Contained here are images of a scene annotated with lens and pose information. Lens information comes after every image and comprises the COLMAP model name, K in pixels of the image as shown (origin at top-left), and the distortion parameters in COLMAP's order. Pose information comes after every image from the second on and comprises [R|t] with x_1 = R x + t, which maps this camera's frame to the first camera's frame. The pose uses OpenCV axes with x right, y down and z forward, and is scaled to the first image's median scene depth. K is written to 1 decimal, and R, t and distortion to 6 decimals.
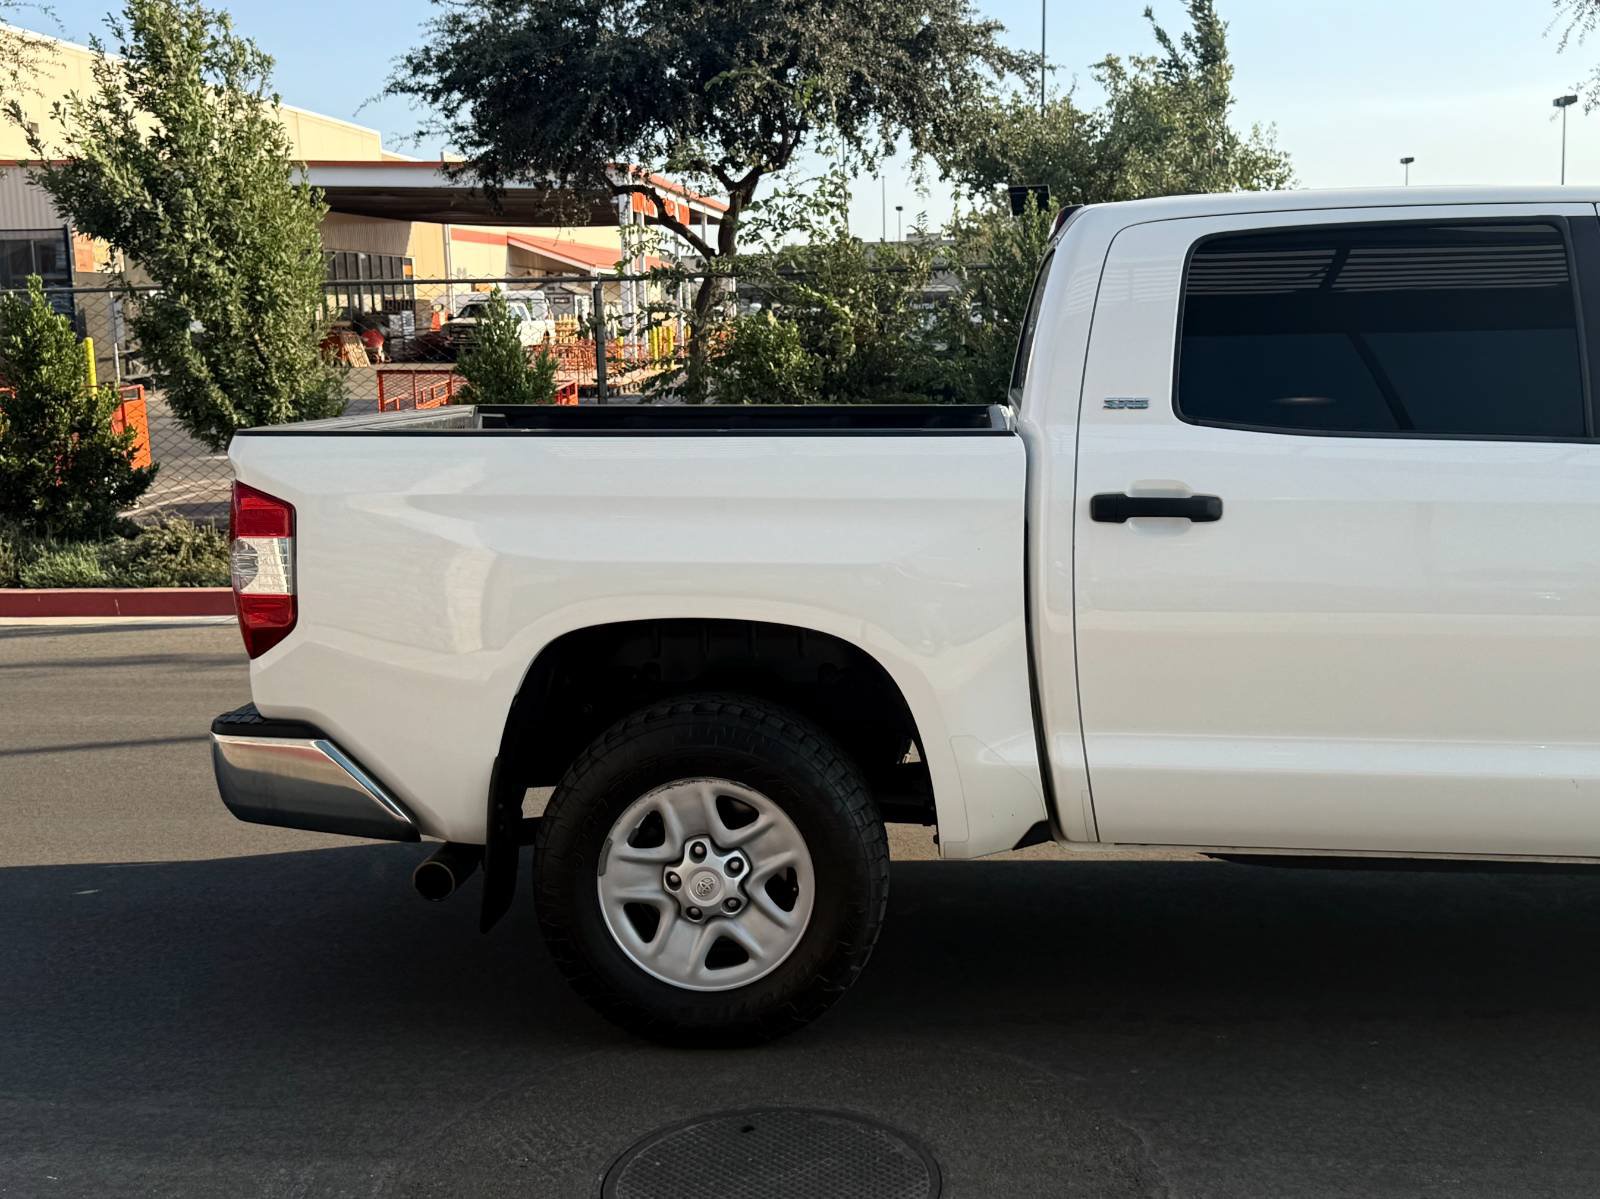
lens RADIAL K [[1748.2, 0, 800.0], [0, 1748.2, 599.5], [0, 0, 1]] dist [0.211101, -0.548685]
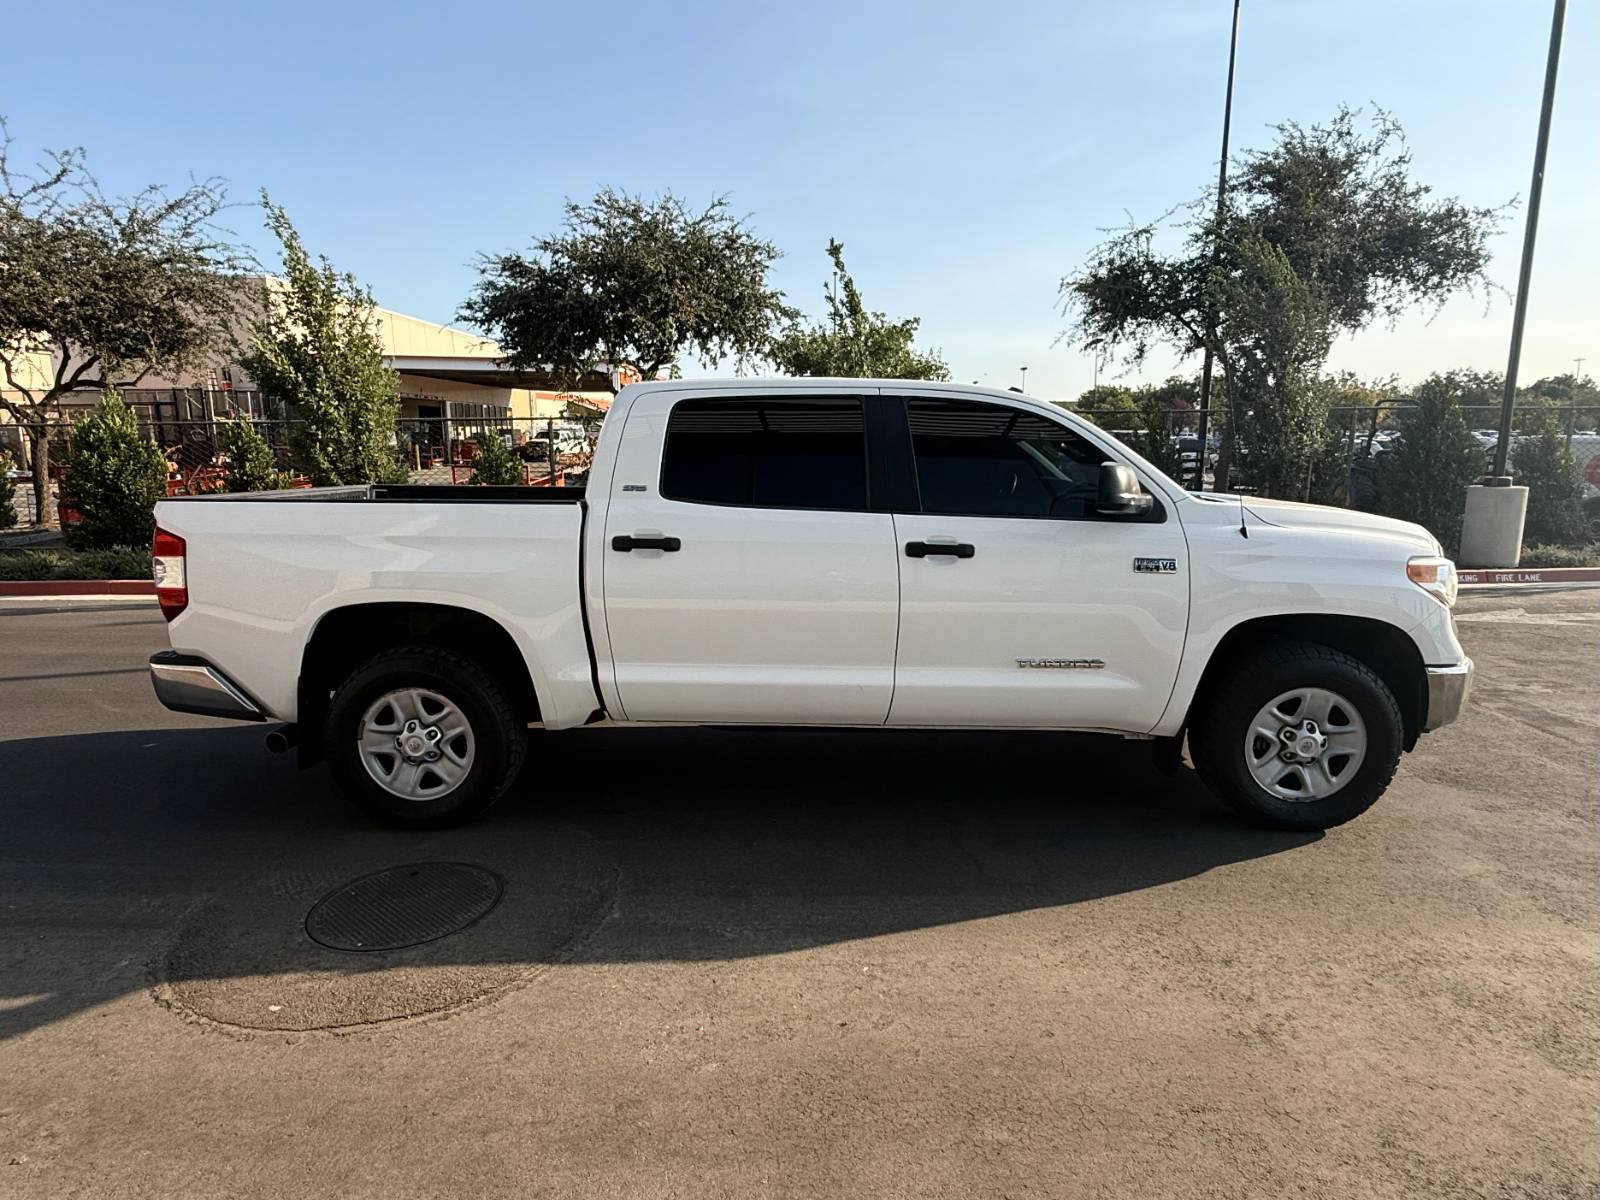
lens RADIAL K [[897.6, 0, 782.8], [0, 897.6, 604.2], [0, 0, 1]] dist [0.005641, 0.000745]
pose [[0.997920, 0.002287, 0.064423, 0.266626], [-0.003655, 0.999770, 0.021129, -0.007691], [-0.064360, -0.021320, 0.997699, 0.028611]]
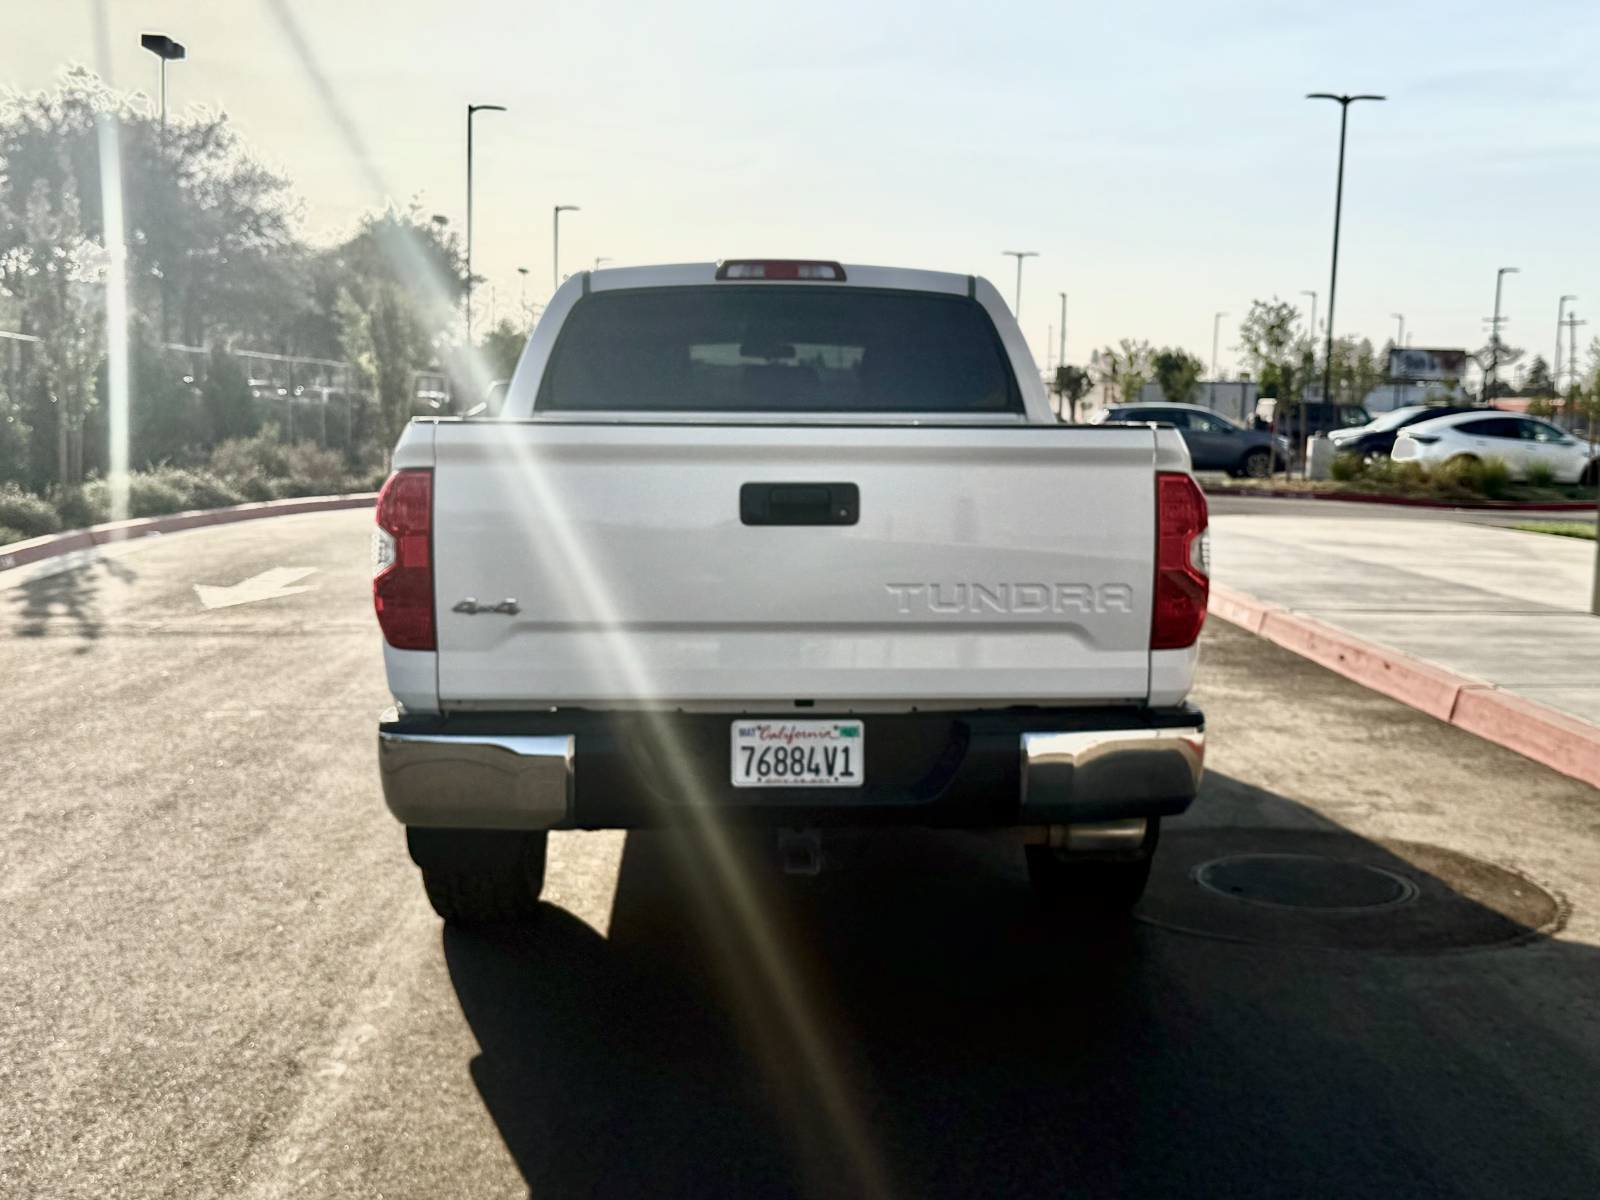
lens RADIAL K [[1814.5, 0, 845.0], [0, 1814.5, 596.3], [0, 0, 1]] dist [0.184231, -0.411467]
pose [[-0.130866, -0.089633, 0.987340, -1.325336], [0.136679, 0.984764, 0.107515, -0.135962], [-0.981933, 0.149019, -0.116621, 1.309114]]
